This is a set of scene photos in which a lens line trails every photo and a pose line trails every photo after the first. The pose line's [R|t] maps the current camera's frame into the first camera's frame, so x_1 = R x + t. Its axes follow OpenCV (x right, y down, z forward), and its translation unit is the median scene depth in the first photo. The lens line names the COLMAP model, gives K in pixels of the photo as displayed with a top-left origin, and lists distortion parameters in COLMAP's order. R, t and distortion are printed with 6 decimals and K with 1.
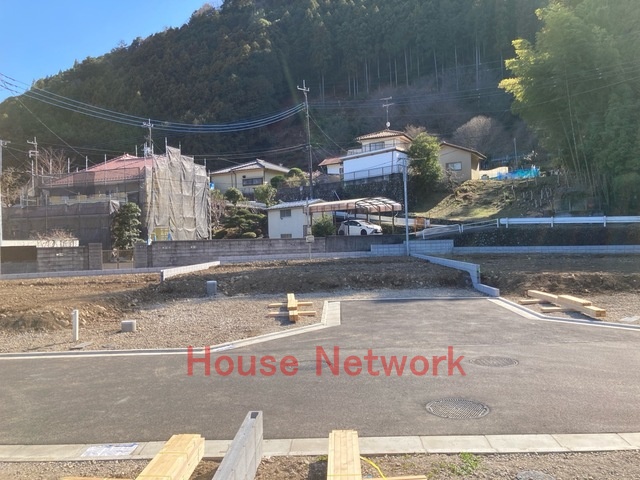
lens RADIAL K [[524.9, 0, 320.0], [0, 524.9, 240.0], [0, 0, 1]] dist [0.019701, -0.004221]
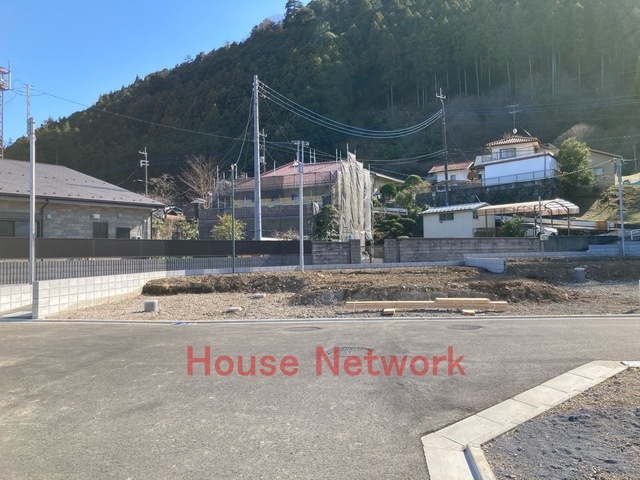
lens RADIAL K [[528.6, 0, 320.0], [0, 528.6, 240.0], [0, 0, 1]] dist [0.015988, -0.000309]
pose [[0.998465, 0.004170, -0.055236, -0.215073], [-0.005516, 0.999691, -0.024245, 0.016769], [0.055118, 0.024513, 0.998179, -0.029765]]
